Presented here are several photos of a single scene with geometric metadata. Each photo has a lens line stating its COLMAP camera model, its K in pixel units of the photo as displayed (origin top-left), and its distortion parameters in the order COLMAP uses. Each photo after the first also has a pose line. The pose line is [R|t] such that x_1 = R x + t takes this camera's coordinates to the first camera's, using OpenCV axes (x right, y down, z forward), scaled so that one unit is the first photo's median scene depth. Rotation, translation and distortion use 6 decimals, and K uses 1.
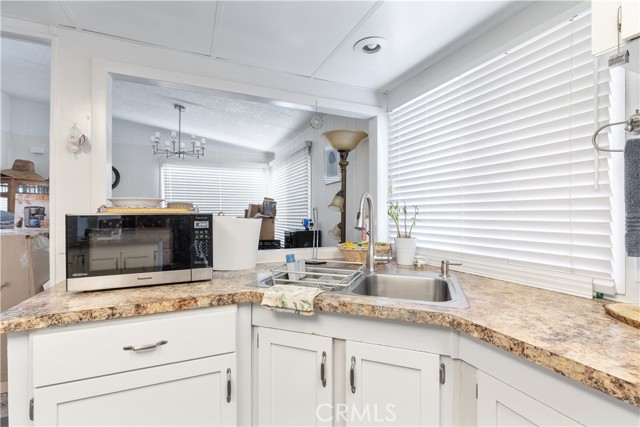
lens RADIAL K [[290.5, 0, 320.8], [0, 290.5, 211.6], [0, 0, 1]] dist [0.001163, -0.000270]
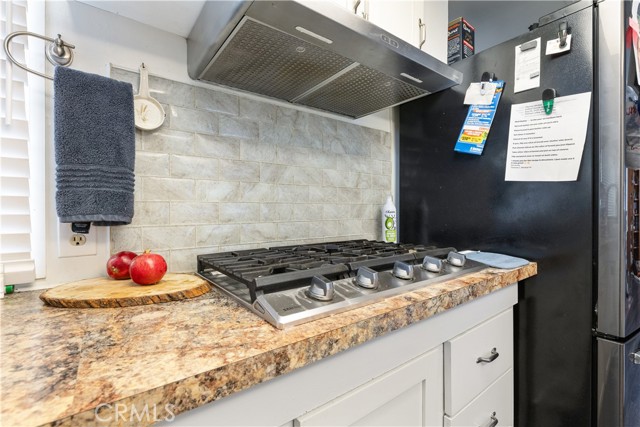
lens RADIAL K [[290.5, 0, 318.3], [0, 290.5, 212.8], [0, 0, 1]] dist [0.001163, -0.000270]
pose [[-0.215975, -0.004447, 0.976389, 0.239739], [-0.006422, 0.999974, 0.003134, 0.153235], [-0.976378, -0.005593, -0.215998, 0.650662]]
